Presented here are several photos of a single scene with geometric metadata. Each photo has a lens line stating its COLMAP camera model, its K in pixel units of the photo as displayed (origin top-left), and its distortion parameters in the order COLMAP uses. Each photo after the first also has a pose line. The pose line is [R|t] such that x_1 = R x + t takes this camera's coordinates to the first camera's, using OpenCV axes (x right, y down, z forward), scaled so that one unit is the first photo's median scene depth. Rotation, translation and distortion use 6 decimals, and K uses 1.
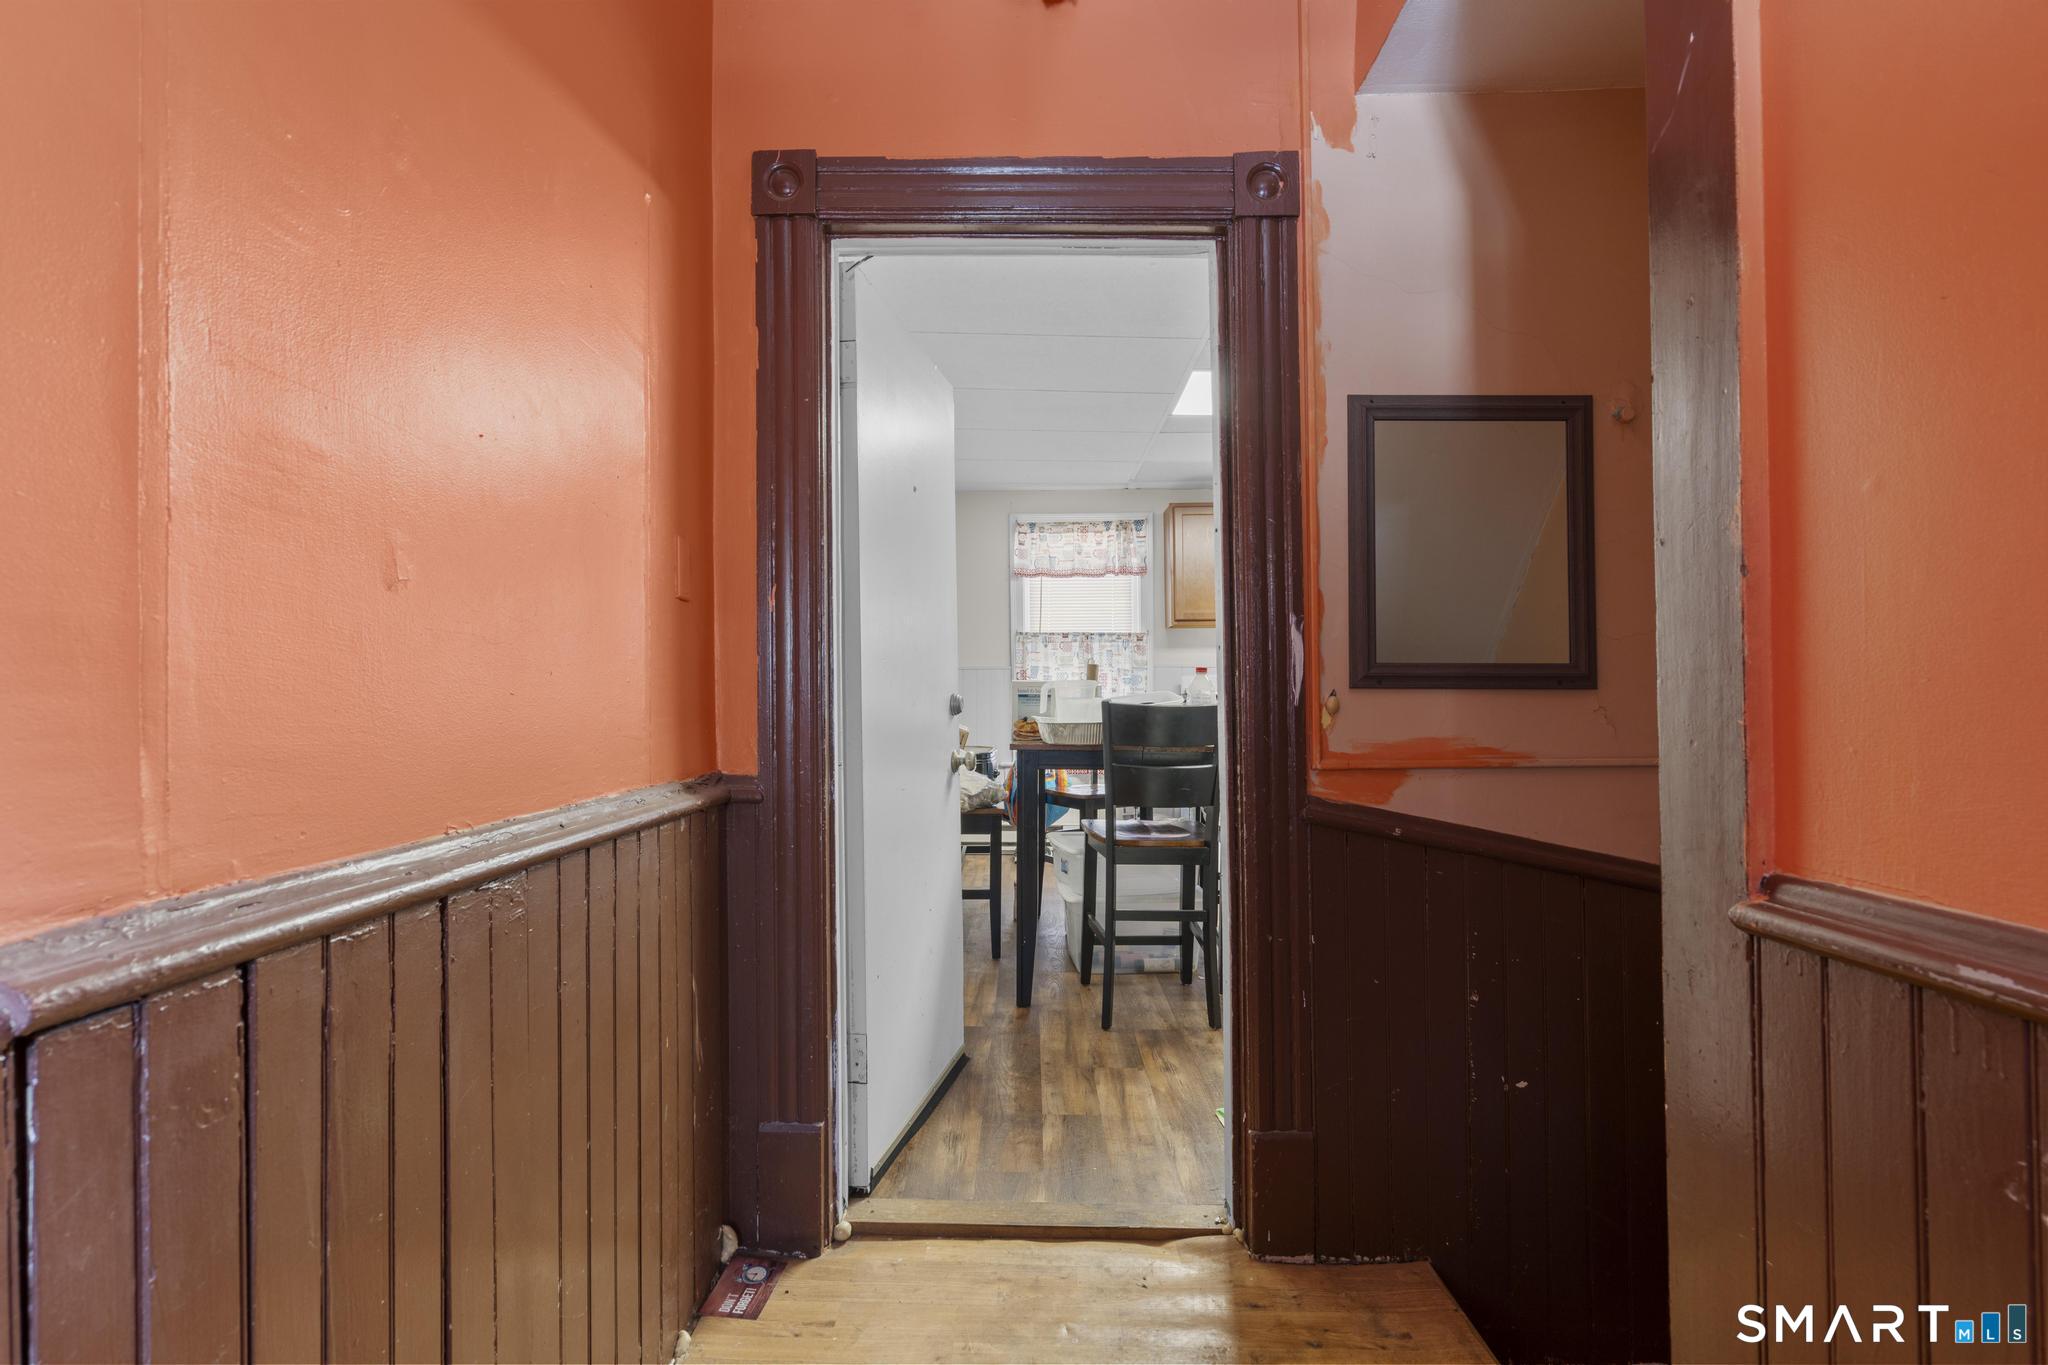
lens RADIAL K [[921.8, 0, 1020.5], [0, 921.8, 686.2], [0, 0, 1]] dist [-0.007757, 0.002616]
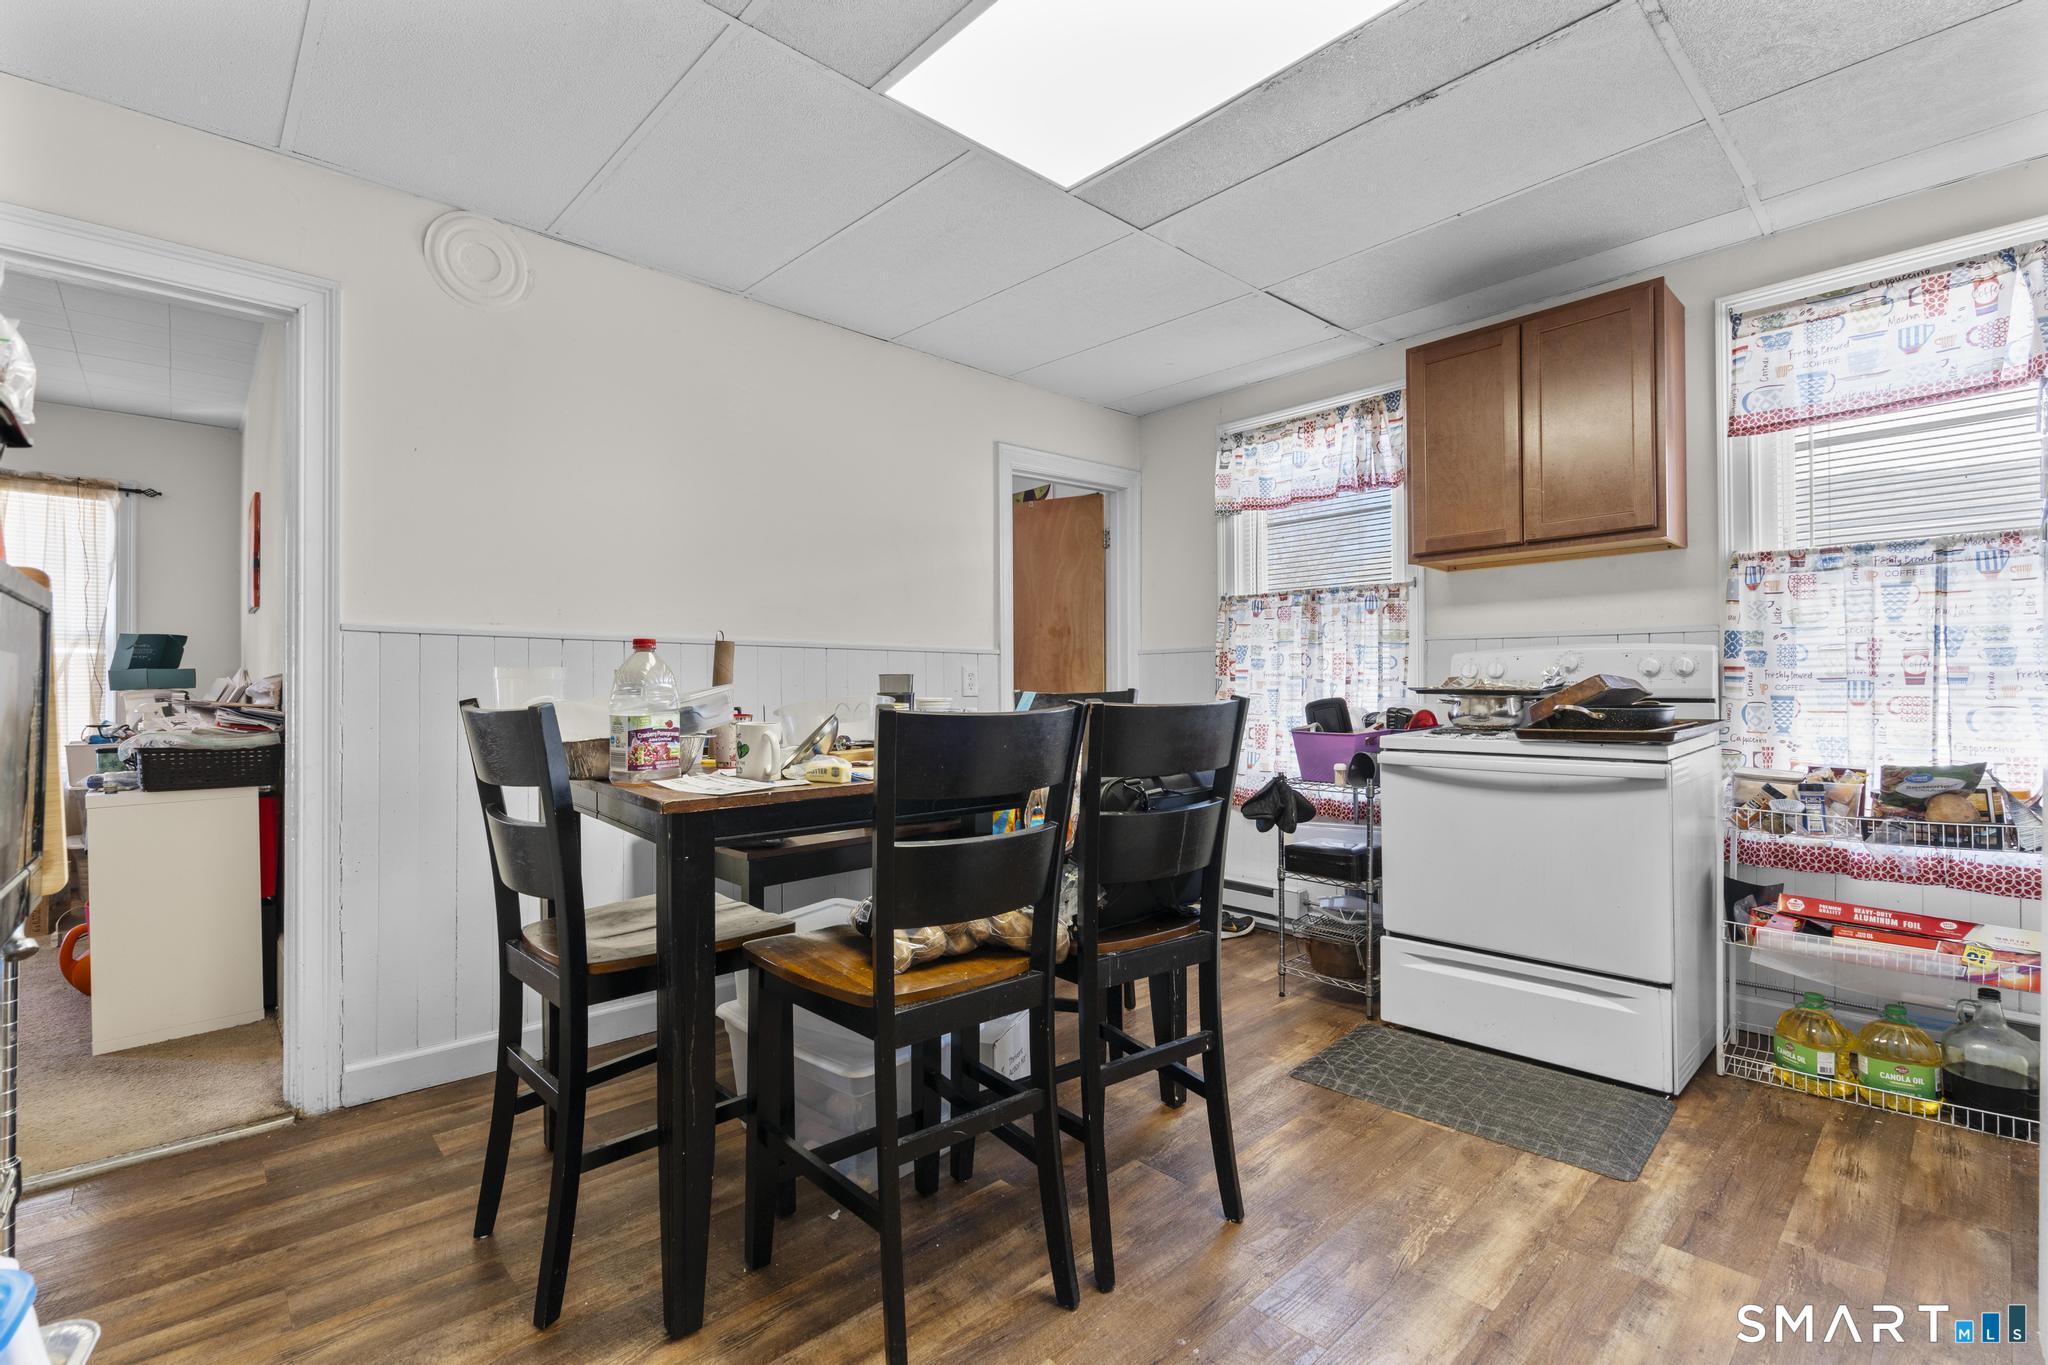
lens RADIAL K [[921.8, 0, 1026.8], [0, 921.8, 685.1], [0, 0, 1]] dist [-0.007757, 0.002616]
pose [[0.692537, 0.001267, -0.721381, 0.392171], [0.005511, 0.999960, 0.007047, 0.001817], [0.721361, -0.008856, 0.692503, 0.419796]]
